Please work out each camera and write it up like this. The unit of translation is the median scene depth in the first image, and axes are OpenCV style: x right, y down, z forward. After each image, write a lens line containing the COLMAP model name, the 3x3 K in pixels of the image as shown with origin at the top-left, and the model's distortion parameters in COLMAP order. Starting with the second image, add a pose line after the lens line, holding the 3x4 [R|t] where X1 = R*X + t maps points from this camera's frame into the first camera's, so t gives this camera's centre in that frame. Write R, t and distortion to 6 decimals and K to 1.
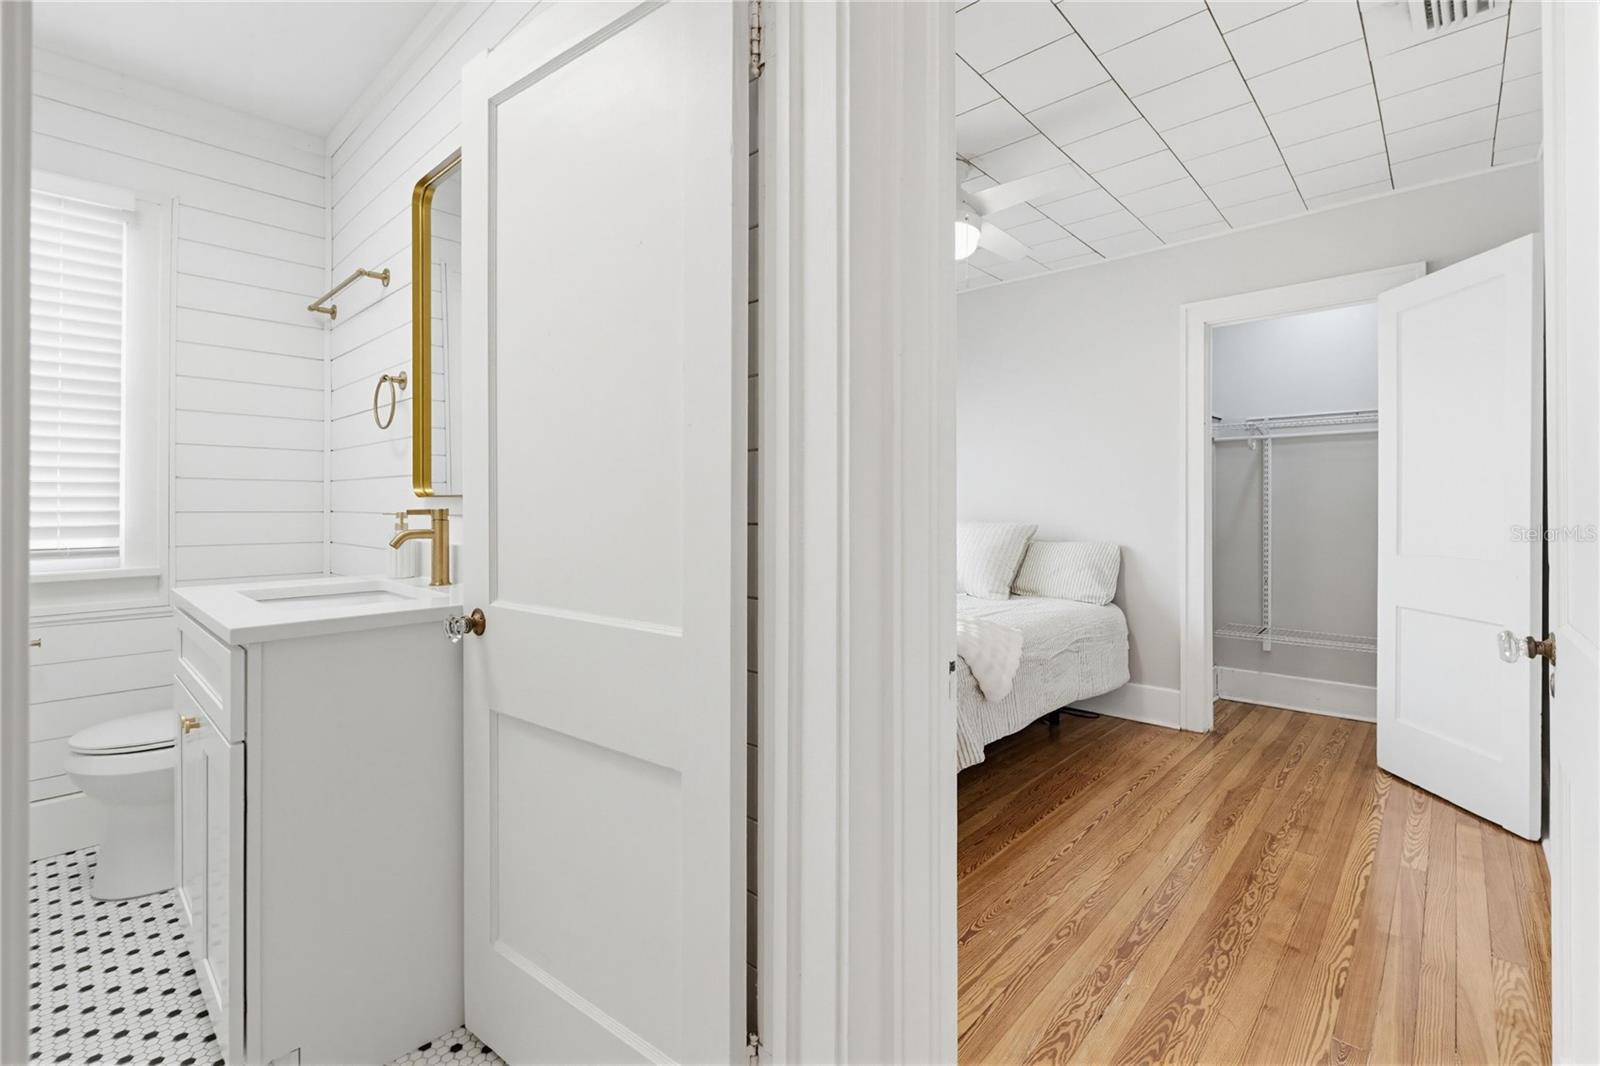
lens RADIAL K [[713.1, 0, 798.0], [0, 713.1, 508.8], [0, 0, 1]] dist [-0.008865, 0.001802]
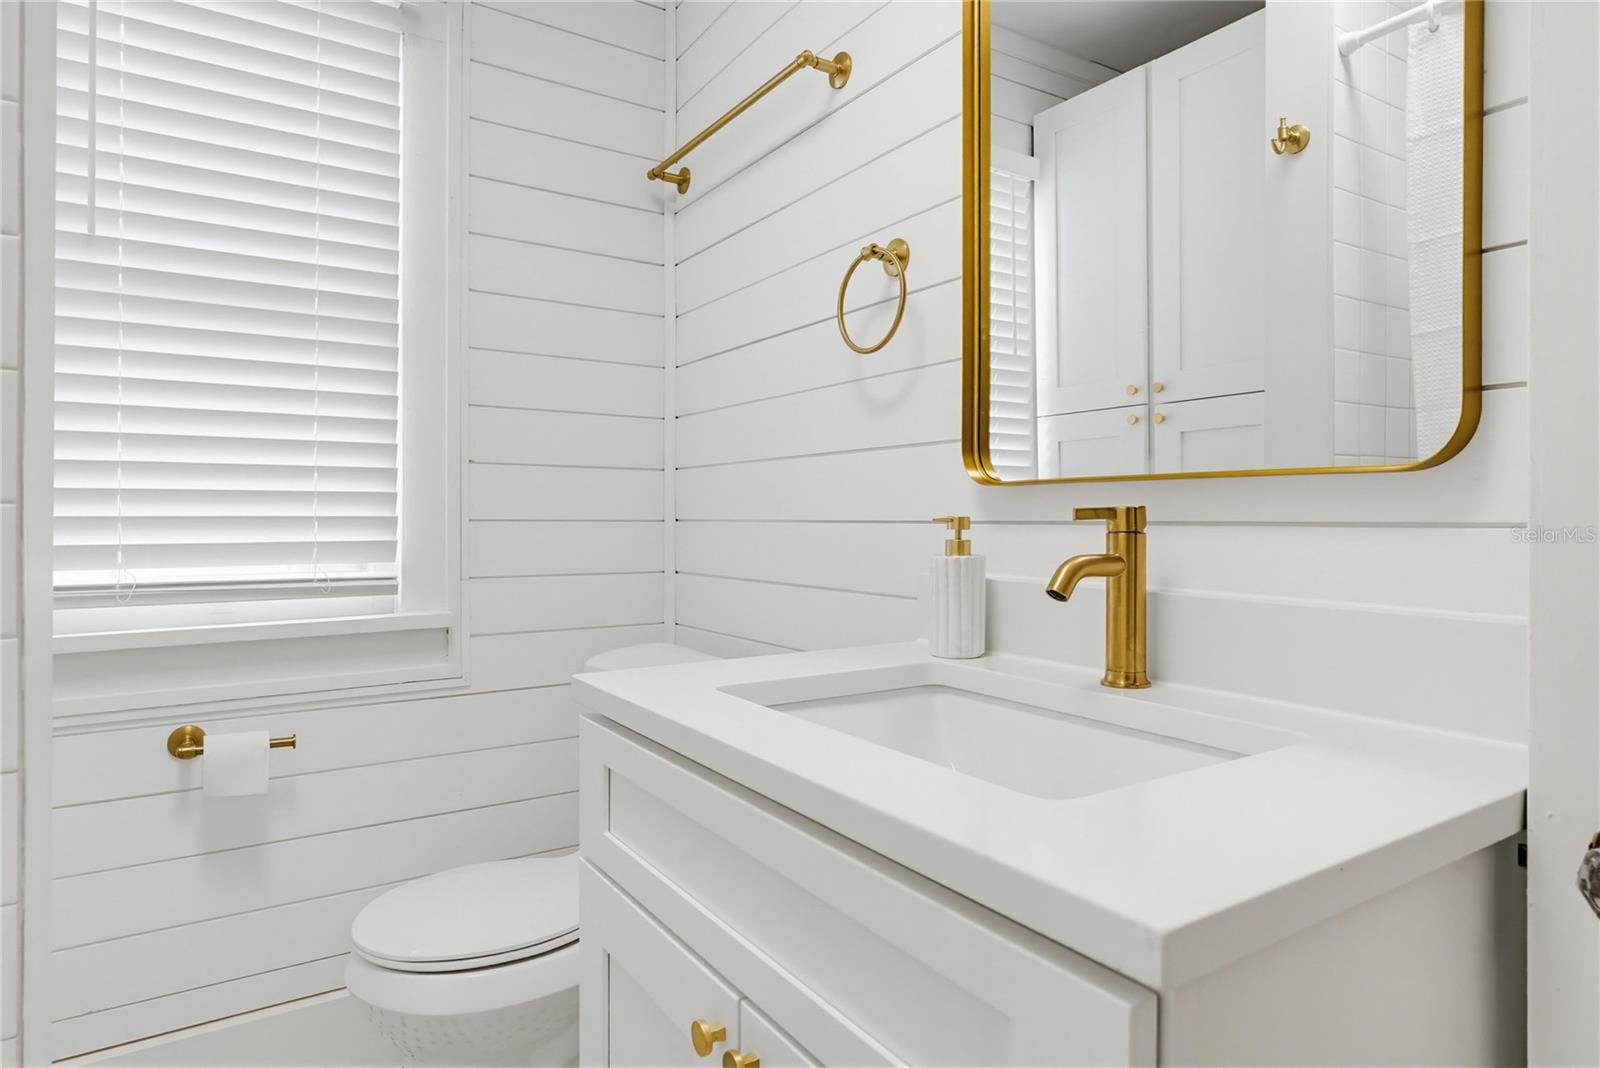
lens RADIAL K [[922.6, 0, 803.5], [0, 922.6, 532.0], [0, 0, 1]] dist [-0.012196, -0.001197]
pose [[0.970993, 0.003797, -0.239078, -0.447275], [-0.002403, 0.999978, 0.006124, 0.010014], [0.239096, -0.005372, 0.970981, 0.338652]]
